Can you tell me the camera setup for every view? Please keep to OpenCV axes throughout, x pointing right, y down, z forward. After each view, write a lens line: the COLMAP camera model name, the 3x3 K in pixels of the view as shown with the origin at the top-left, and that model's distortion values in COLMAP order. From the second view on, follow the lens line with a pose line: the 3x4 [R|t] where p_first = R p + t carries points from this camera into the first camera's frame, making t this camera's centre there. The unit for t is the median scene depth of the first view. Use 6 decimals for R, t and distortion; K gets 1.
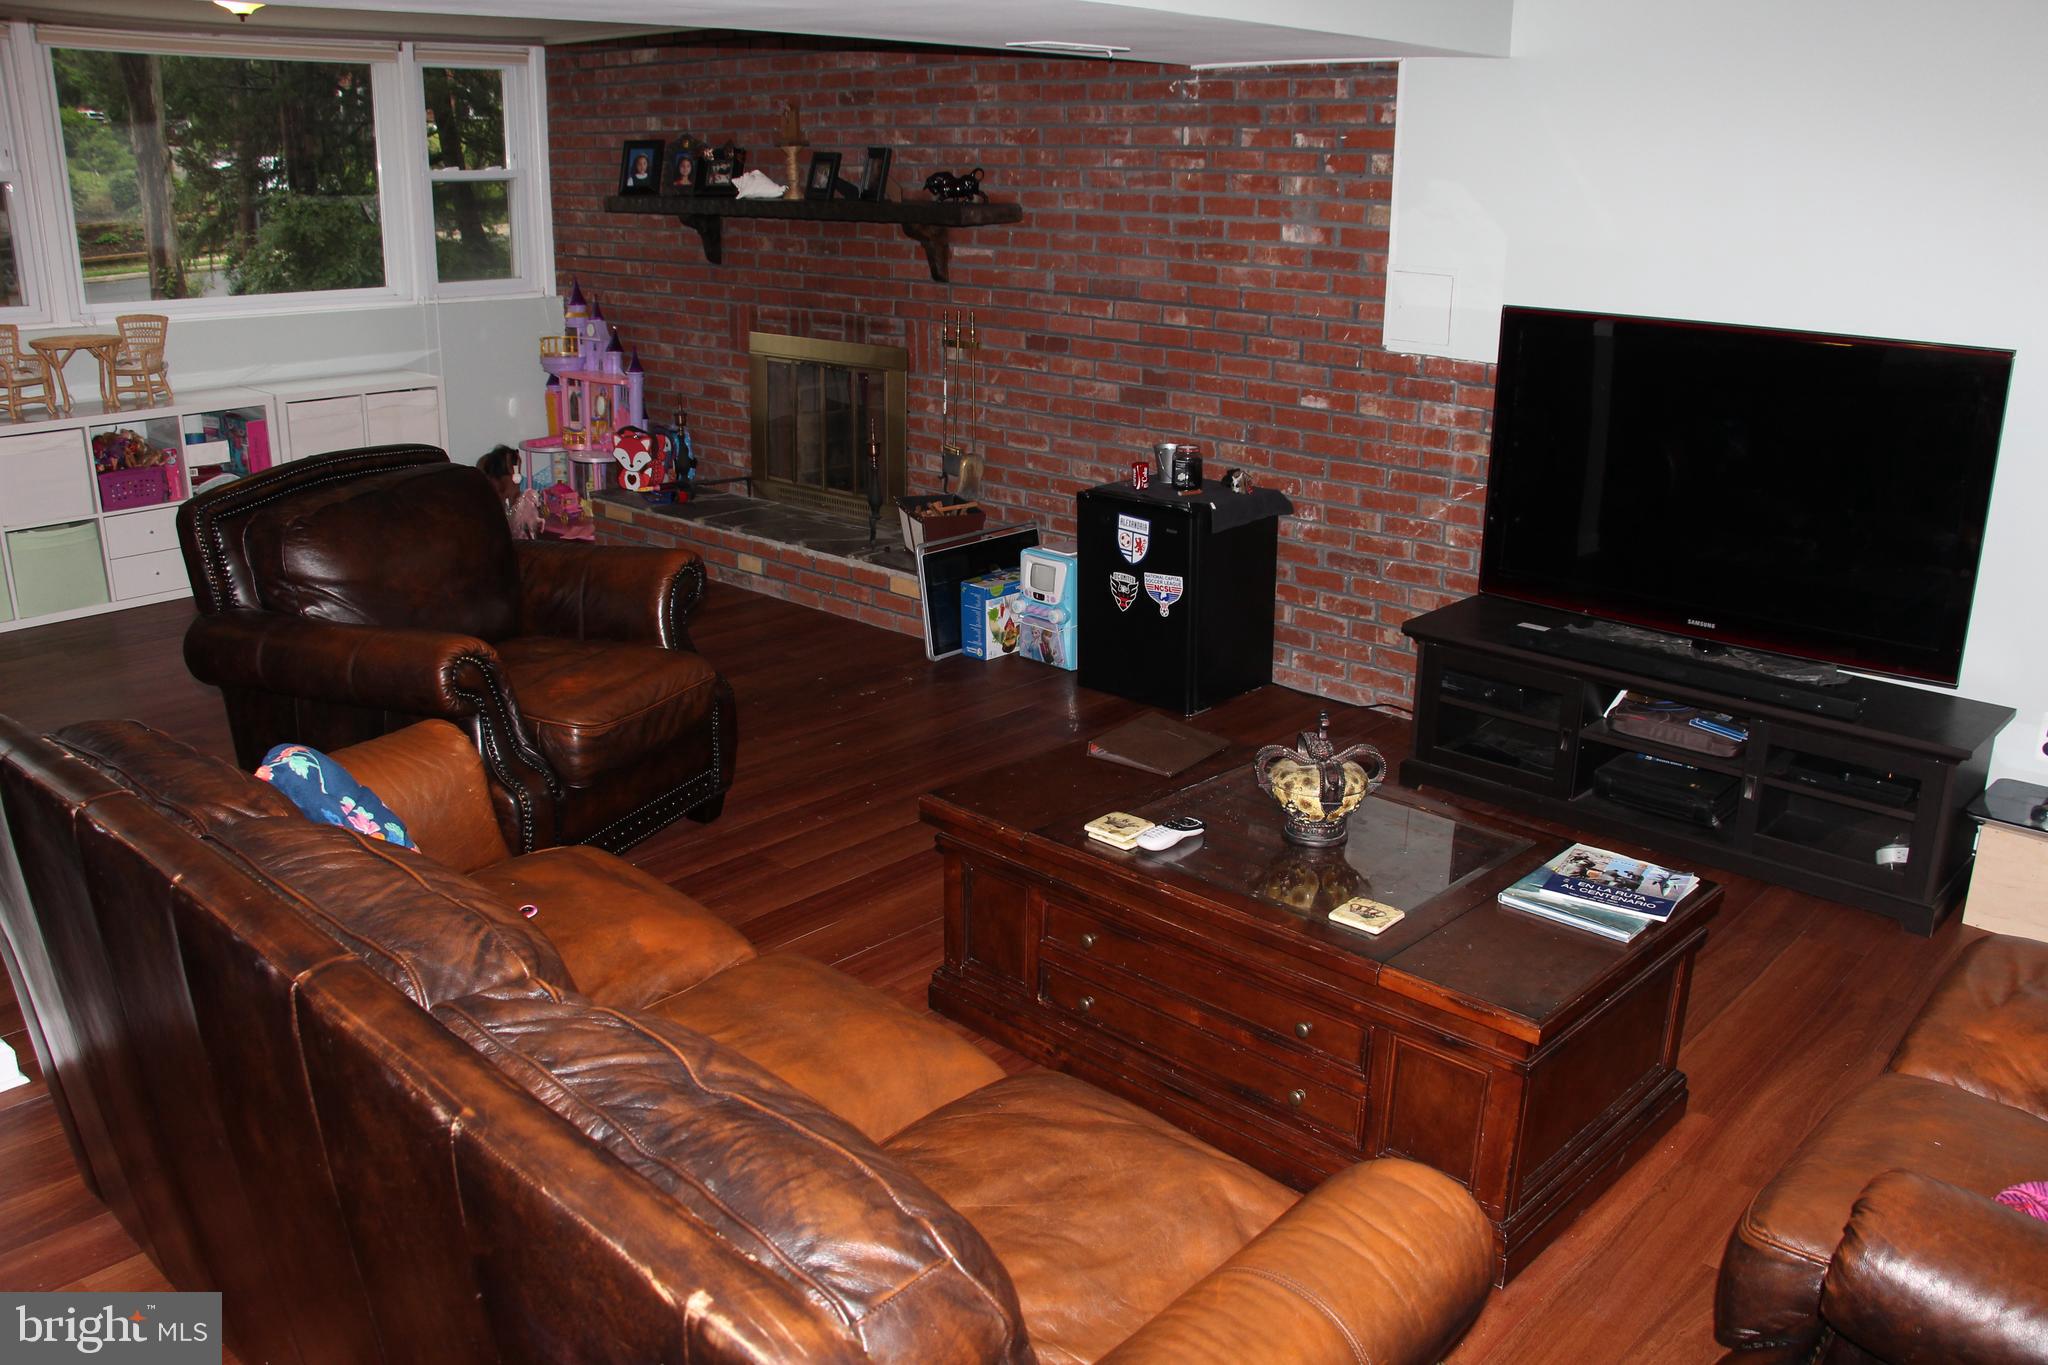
lens RADIAL K [[1684.0, 0, 1030.4], [0, 1684.0, 688.4], [0, 0, 1]] dist [-0.177835, 0.143260]
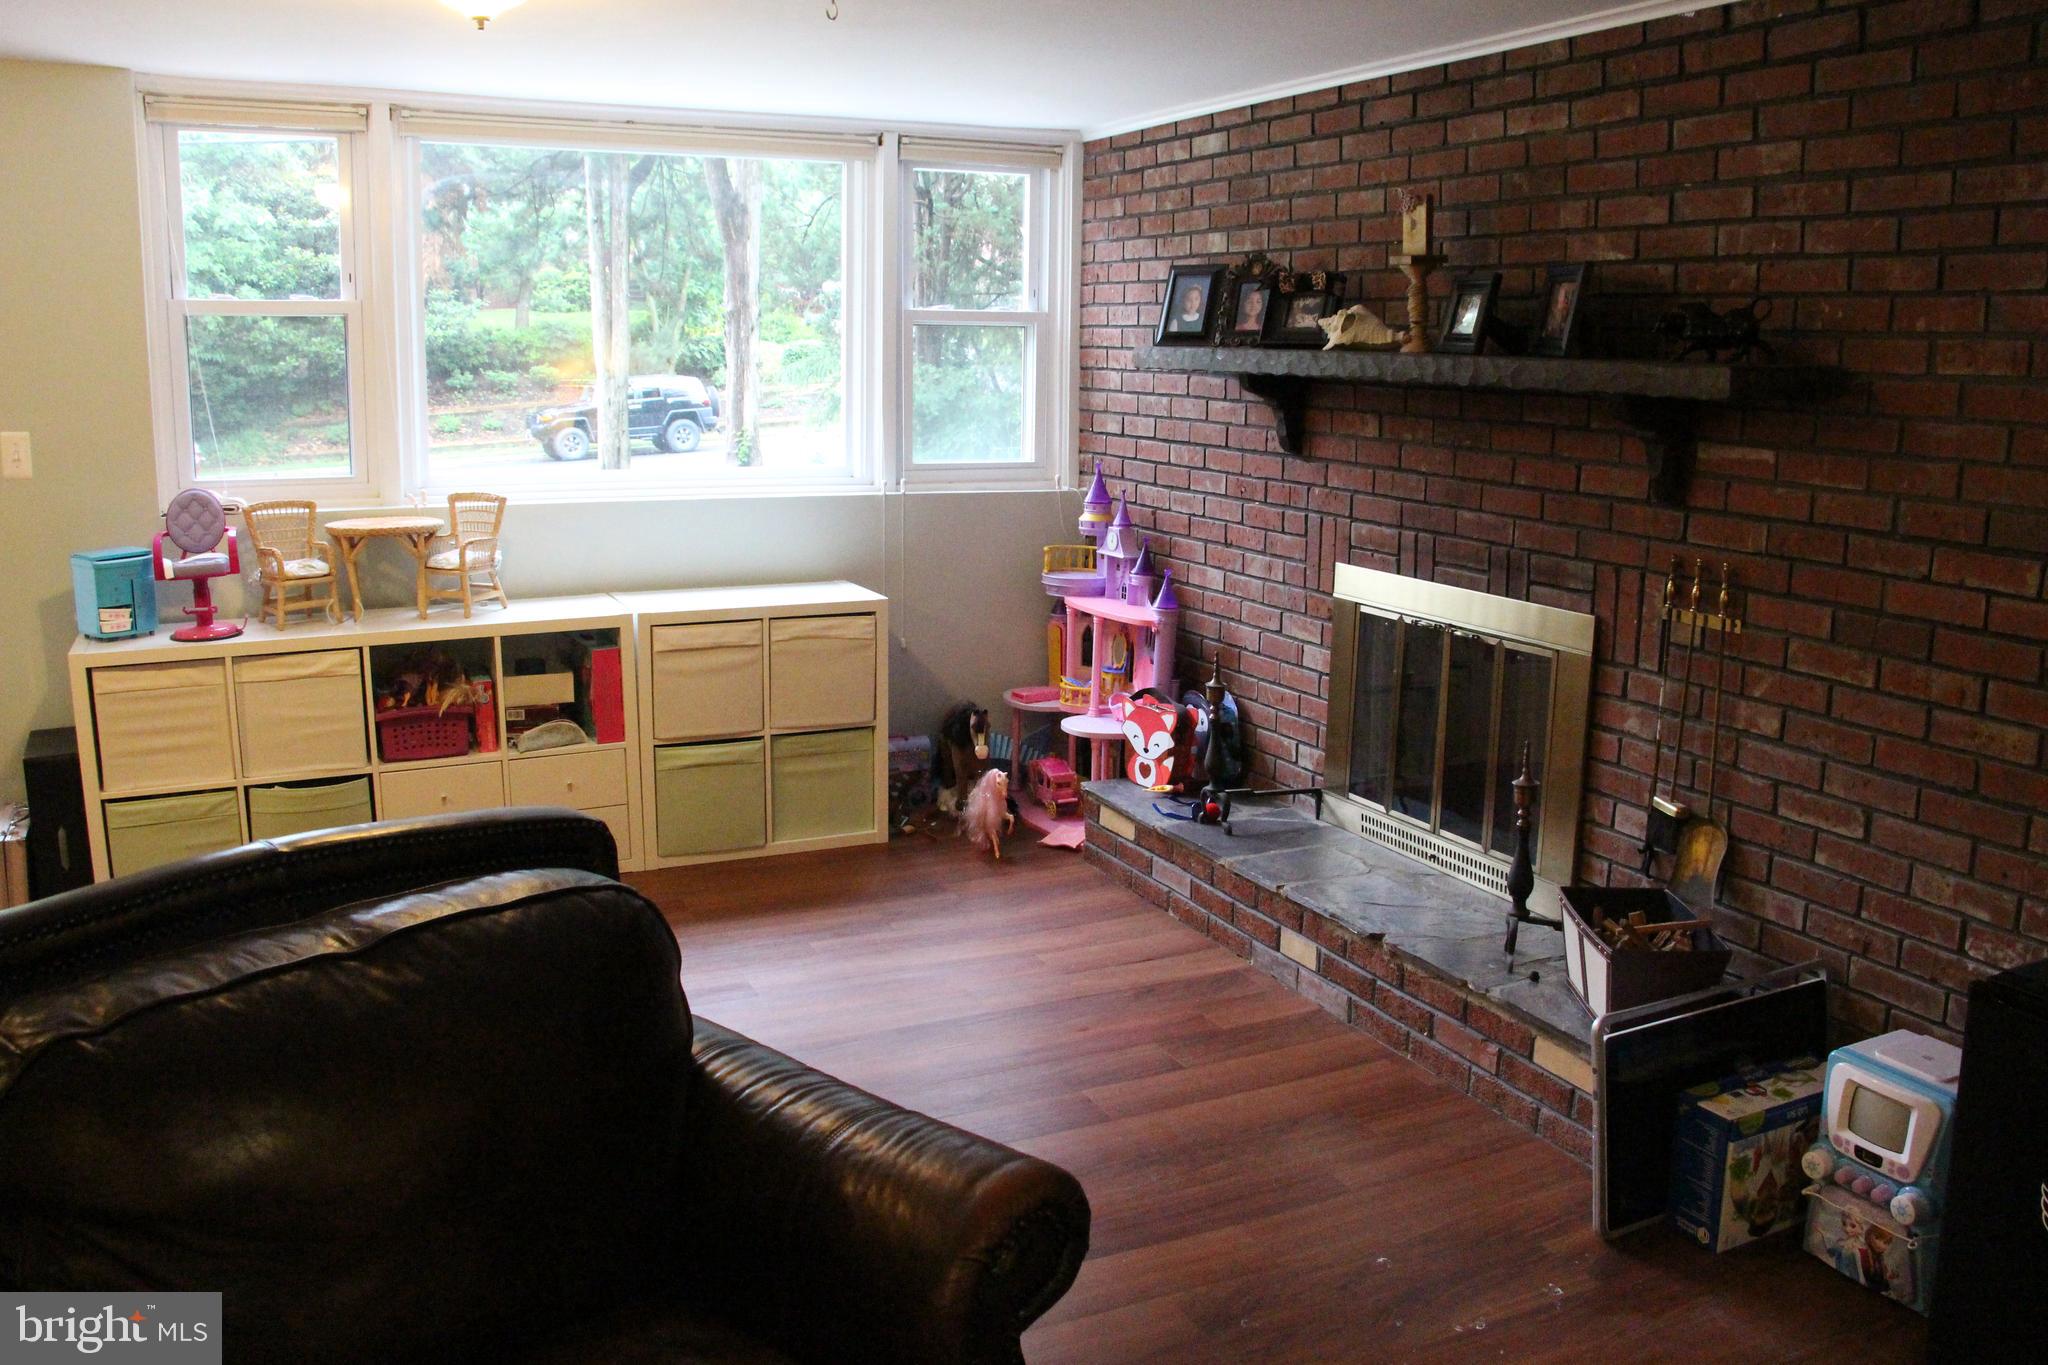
lens RADIAL K [[1684.0, 0, 1031.0], [0, 1684.0, 668.3], [0, 0, 1]] dist [-0.177835, 0.143260]
pose [[0.929811, 0.066947, -0.361896, -0.043944], [-0.110154, 0.988862, -0.100087, -0.097913], [0.351165, 0.132926, 0.926830, 0.374331]]
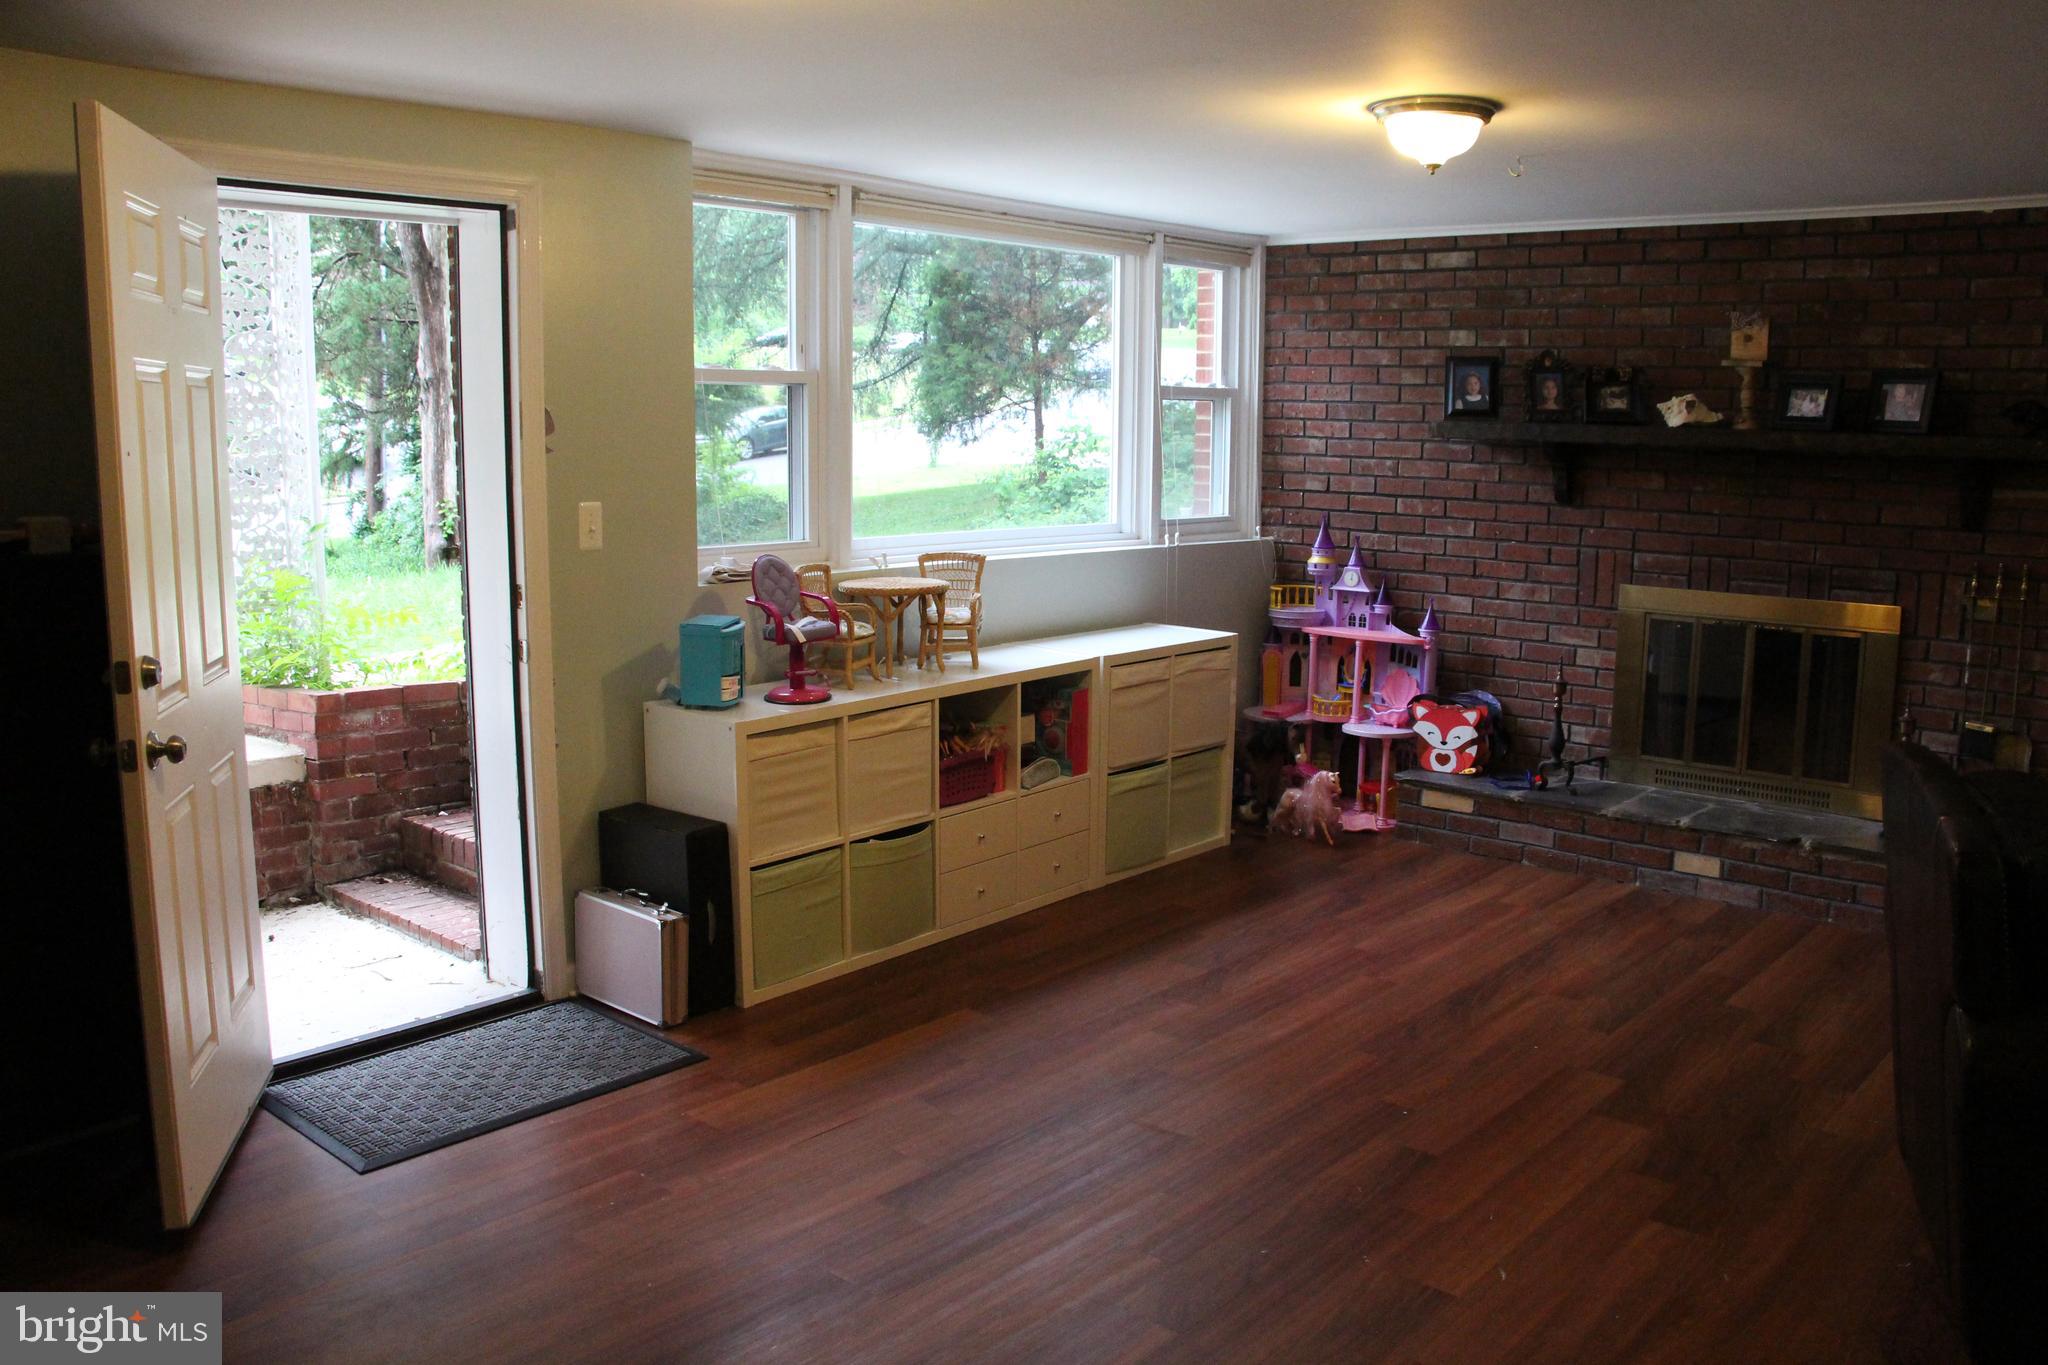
lens RADIAL K [[1684.0, 0, 1044.3], [0, 1684.0, 674.5], [0, 0, 1]] dist [-0.177835, 0.143260]
pose [[0.999233, -0.010103, 0.037841, -0.489529], [0.015654, 0.988652, -0.149403, -0.048637], [-0.035902, 0.149881, 0.988052, 0.191401]]
